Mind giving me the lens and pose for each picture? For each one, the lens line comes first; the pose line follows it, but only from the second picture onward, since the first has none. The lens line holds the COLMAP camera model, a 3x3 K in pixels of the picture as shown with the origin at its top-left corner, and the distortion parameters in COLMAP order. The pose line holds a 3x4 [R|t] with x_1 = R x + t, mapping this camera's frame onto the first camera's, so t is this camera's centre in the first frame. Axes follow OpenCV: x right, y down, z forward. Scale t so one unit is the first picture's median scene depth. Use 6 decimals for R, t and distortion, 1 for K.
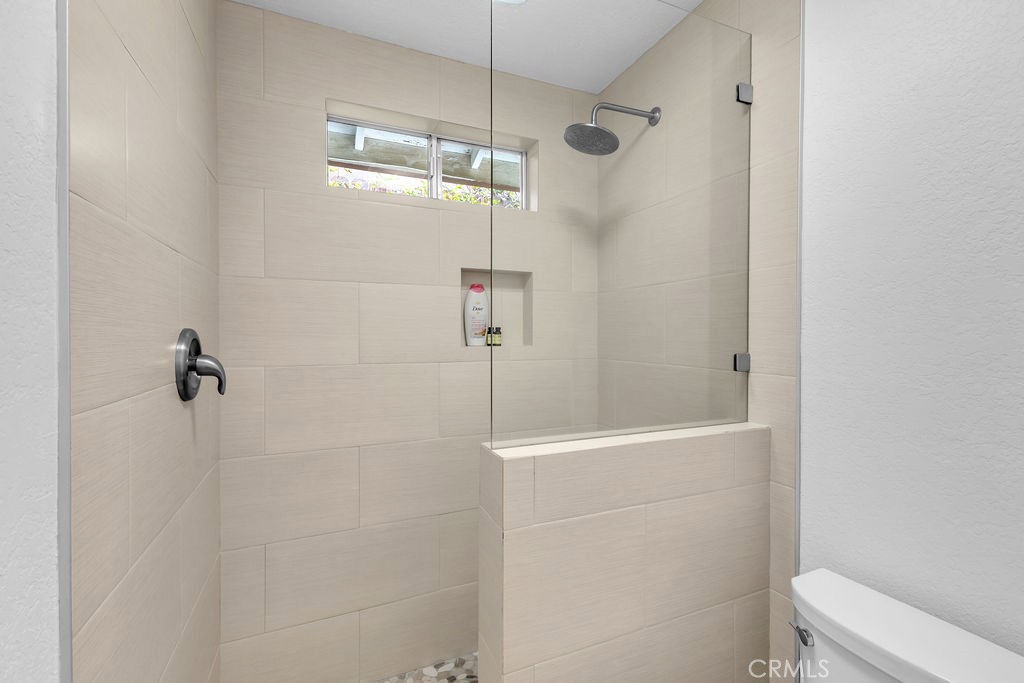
lens RADIAL K [[442.1, 0, 515.7], [0, 442.1, 339.1], [0, 0, 1]] dist [0.011898, -0.000298]
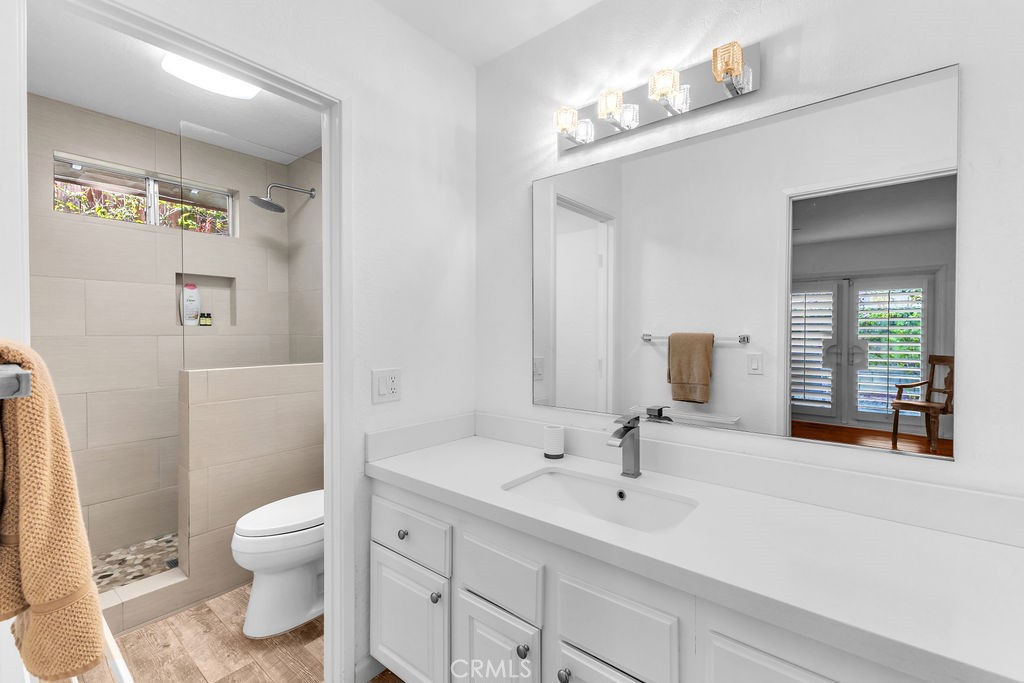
lens RADIAL K [[442.1, 0, 515.7], [0, 442.1, 339.1], [0, 0, 1]] dist [0.011898, -0.000298]
pose [[0.889267, -0.004962, 0.457361, 0.194335], [-0.001103, 0.999915, 0.012993, 0.039321], [-0.457387, -0.012059, 0.889186, -0.802396]]
